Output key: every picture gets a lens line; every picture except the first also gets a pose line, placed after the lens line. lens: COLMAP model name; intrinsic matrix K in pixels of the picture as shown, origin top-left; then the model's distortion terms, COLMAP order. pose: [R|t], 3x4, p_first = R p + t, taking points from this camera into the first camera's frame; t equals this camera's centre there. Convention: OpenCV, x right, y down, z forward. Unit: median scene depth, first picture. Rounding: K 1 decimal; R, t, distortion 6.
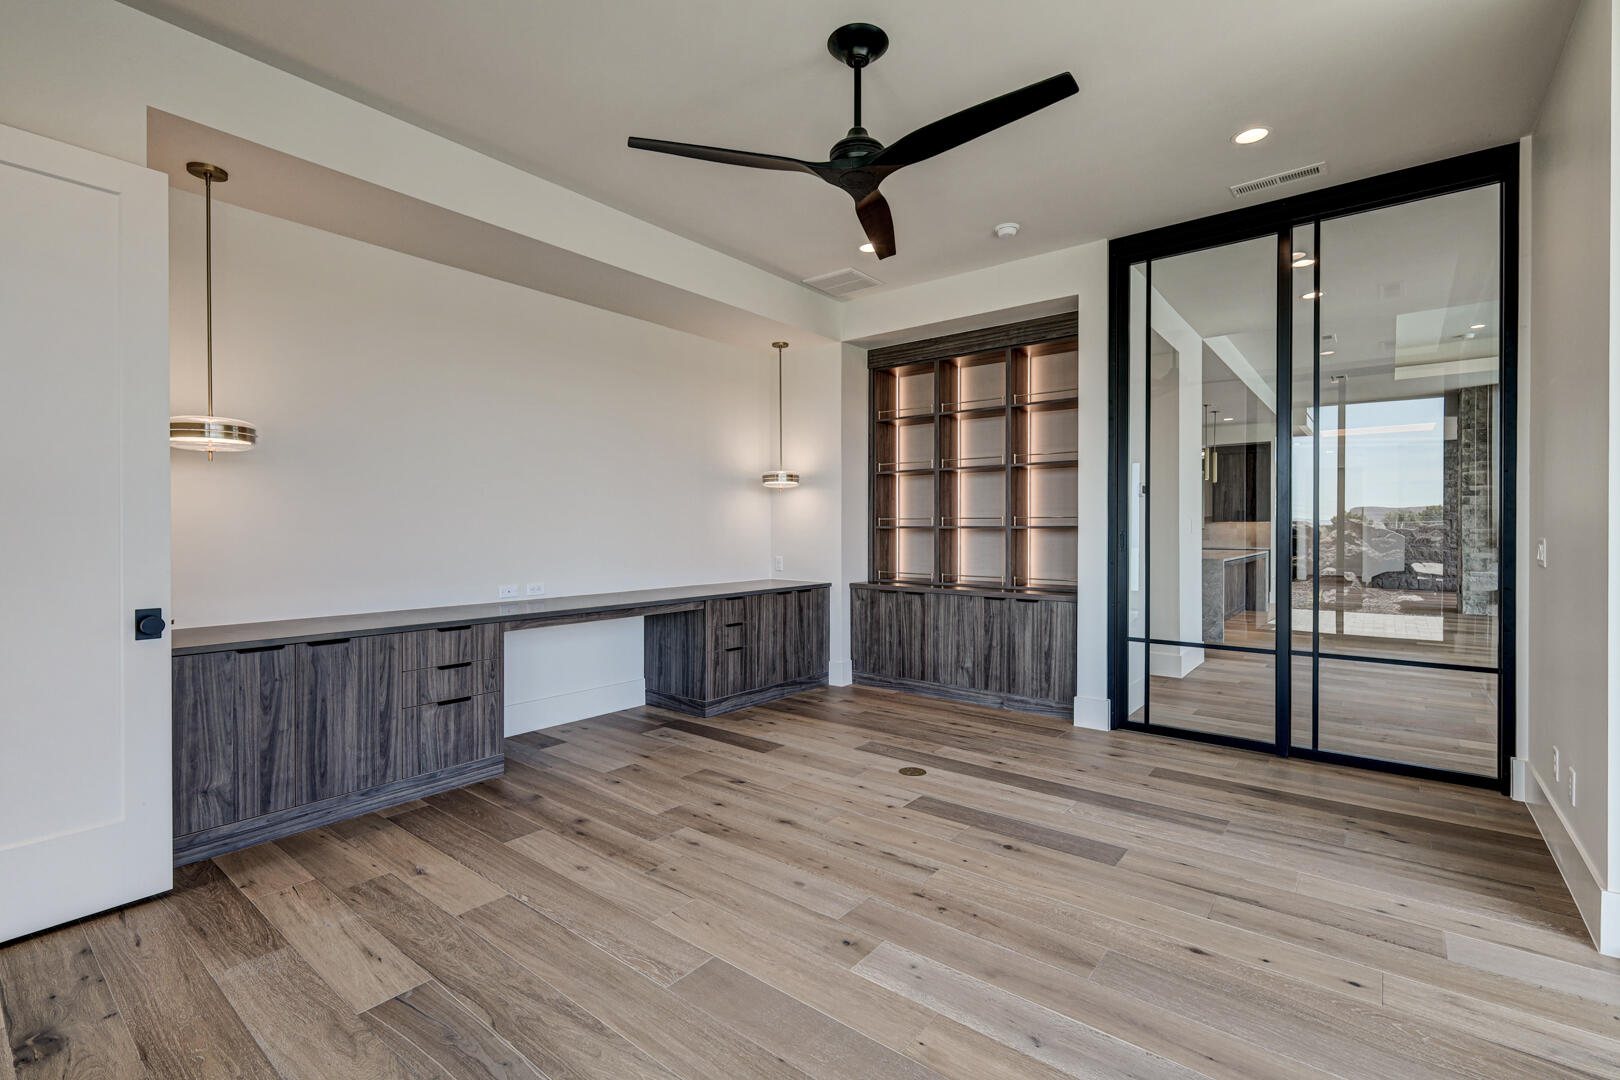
lens RADIAL K [[724.4, 0, 808.3], [0, 724.4, 533.9], [0, 0, 1]] dist [0.002204, 0.000503]
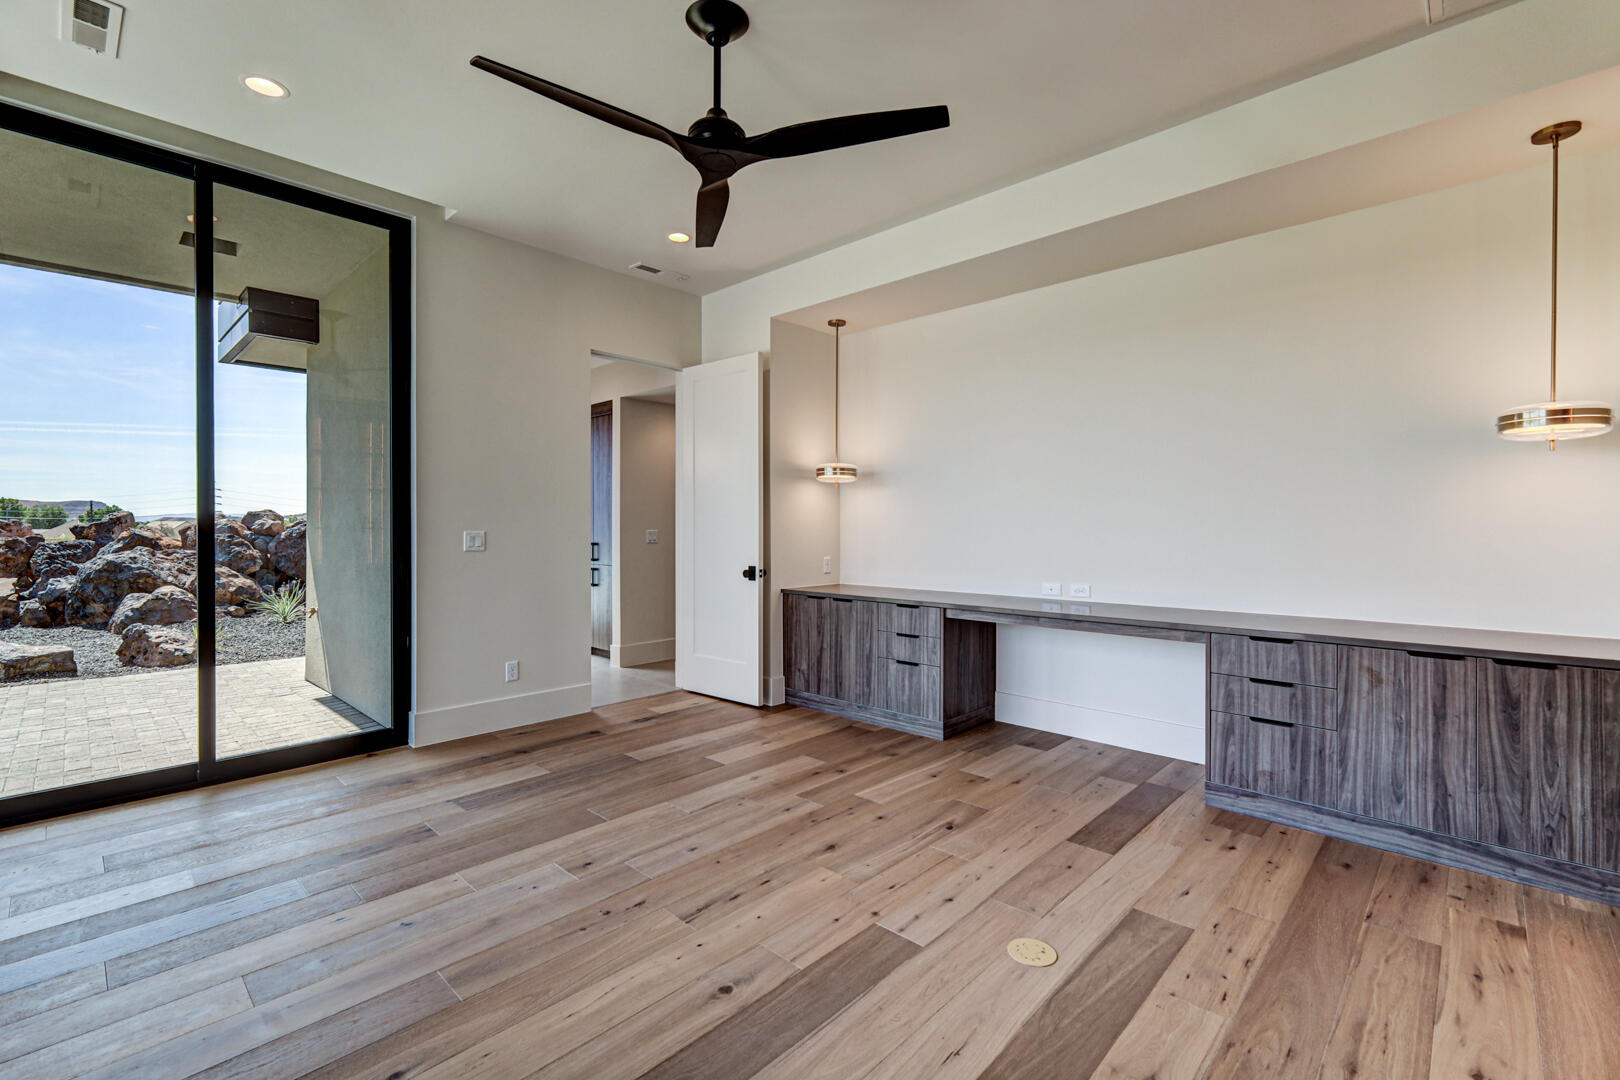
lens RADIAL K [[724.4, 0, 808.3], [0, 724.4, 533.9], [0, 0, 1]] dist [0.002204, 0.000503]
pose [[-0.098211, 0.008328, -0.995131, 0.806090], [-0.008084, 0.999925, 0.009166, -0.006319], [0.995133, 0.008945, -0.098136, 0.970178]]
